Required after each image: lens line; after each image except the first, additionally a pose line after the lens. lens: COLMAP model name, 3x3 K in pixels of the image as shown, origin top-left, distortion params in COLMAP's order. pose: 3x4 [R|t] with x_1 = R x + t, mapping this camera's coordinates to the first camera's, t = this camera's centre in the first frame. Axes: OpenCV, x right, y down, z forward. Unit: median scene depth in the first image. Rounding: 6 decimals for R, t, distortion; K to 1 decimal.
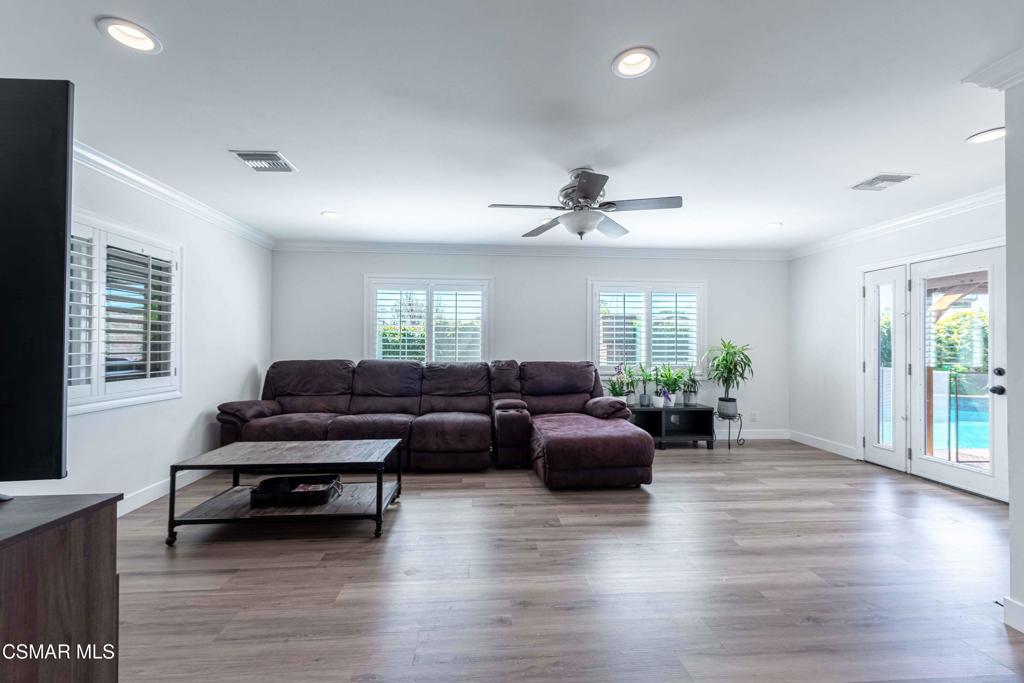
lens RADIAL K [[408.7, 0, 511.3], [0, 408.7, 344.6], [0, 0, 1]] dist [0.001000, -0.000234]
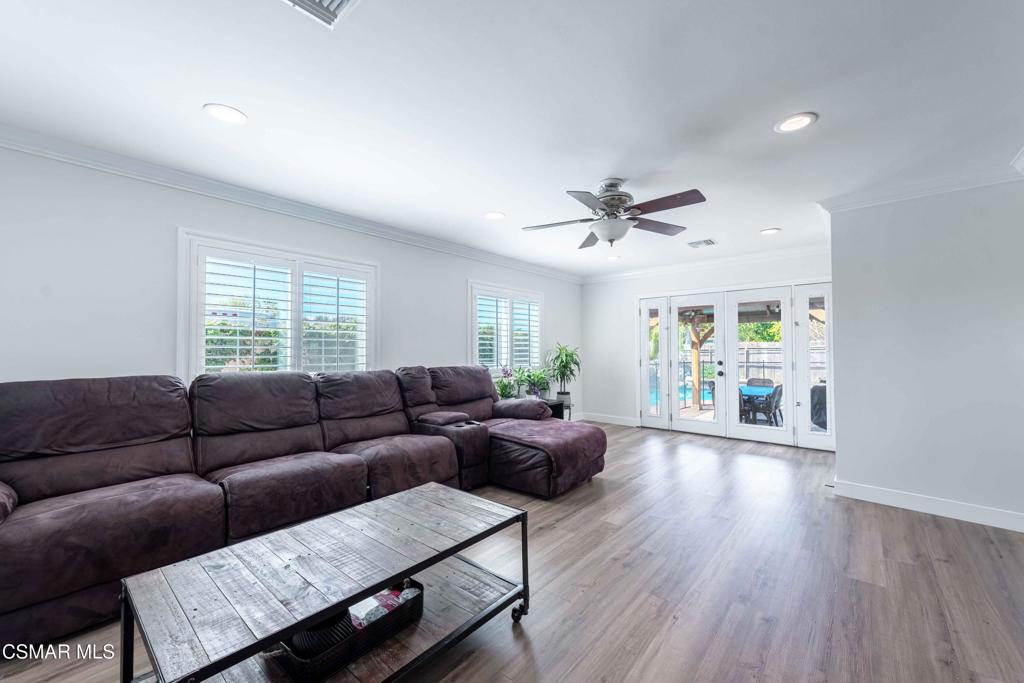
lens RADIAL K [[399.4, 0, 510.3], [0, 399.4, 344.2], [0, 0, 1]] dist [0.003196, -0.000151]
pose [[0.710996, 0.006901, 0.703162, -0.476587], [0.001609, 0.999933, -0.011440, 0.002326], [-0.703194, 0.009265, 0.710937, 0.300196]]
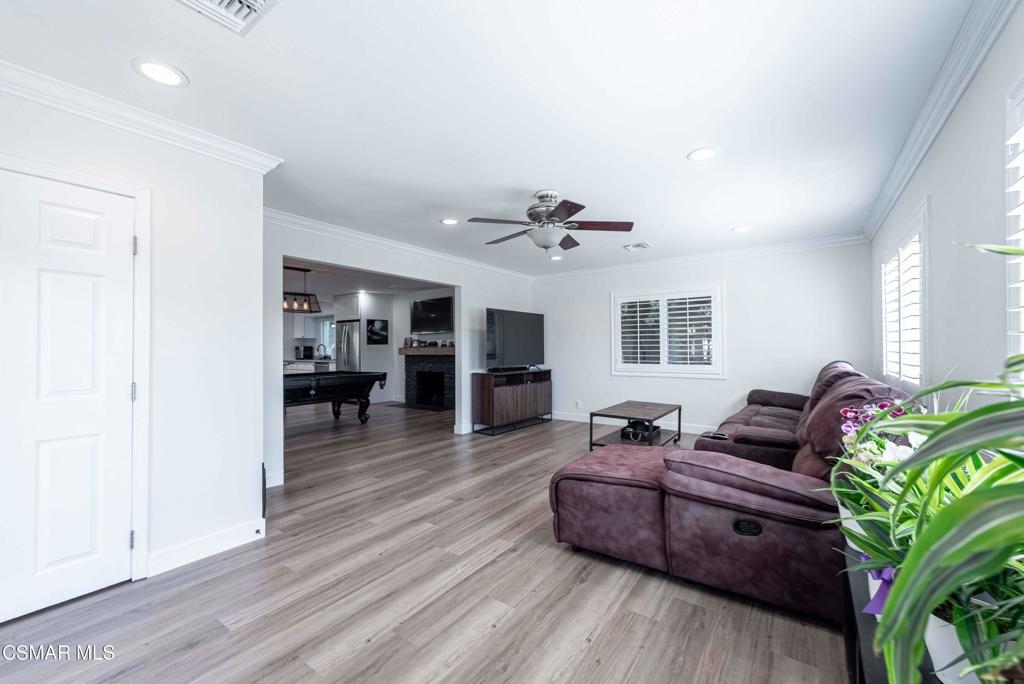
lens RADIAL K [[408.7, 0, 511.3], [0, 408.7, 345.1], [0, 0, 1]] dist [0.001000, -0.000234]
pose [[-0.642725, -0.004812, -0.766082, 0.723249], [0.008935, 0.999865, -0.013777, 0.008527], [0.766045, -0.015699, -0.642596, 1.080081]]
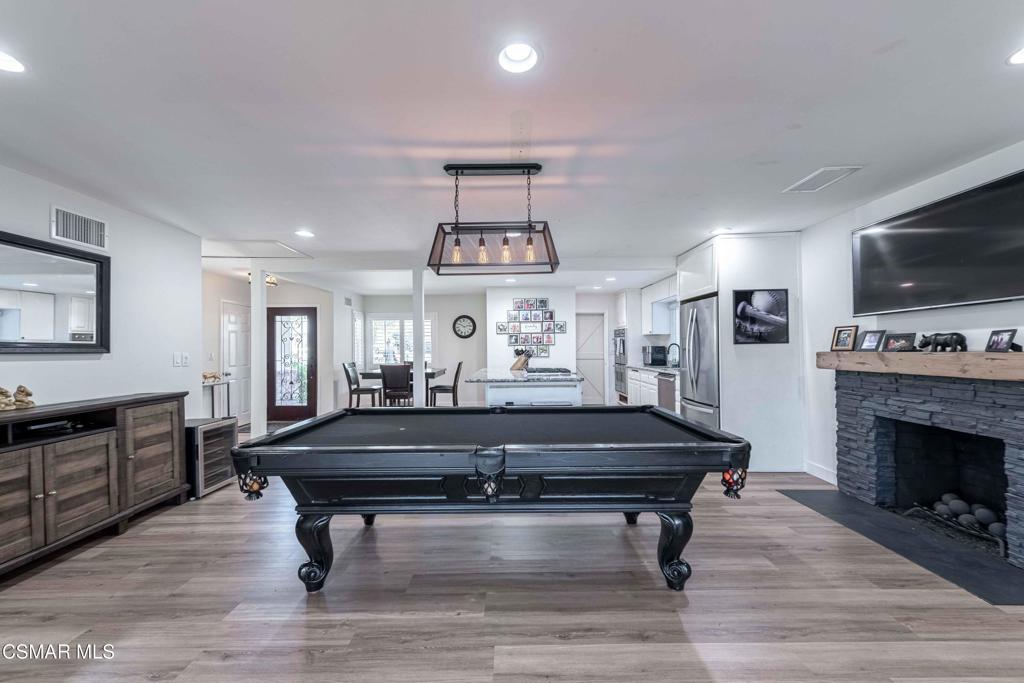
lens RADIAL K [[401.6, 0, 511.4], [0, 401.6, 344.2], [0, 0, 1]] dist [0.004020, -0.000091]
pose [[-0.997673, 0.003966, 0.068066, 0.090733], [0.002950, 0.999883, -0.015012, -0.015235], [-0.068117, -0.014777, -0.997568, 0.207815]]
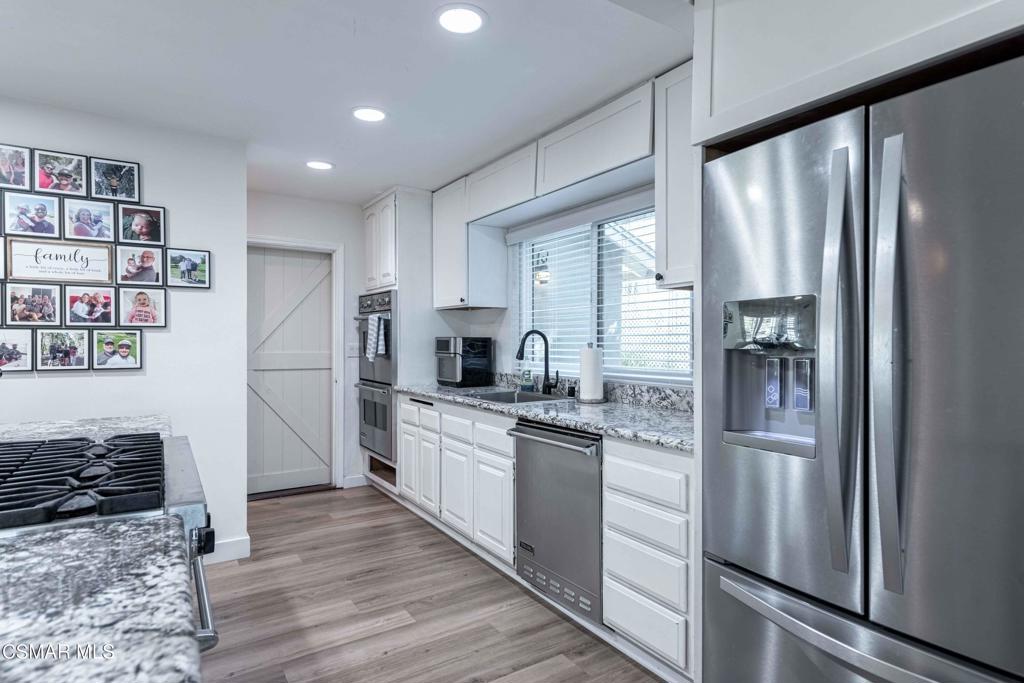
lens RADIAL K [[548.2, 0, 512.6], [0, 548.2, 343.8], [0, 0, 1]] dist [-0.000905, -0.000821]
pose [[-0.874425, -0.003099, -0.485151, -0.022544], [-0.003066, 0.999995, -0.000862, -0.018936], [0.485151, 0.000734, -0.874430, -0.711193]]
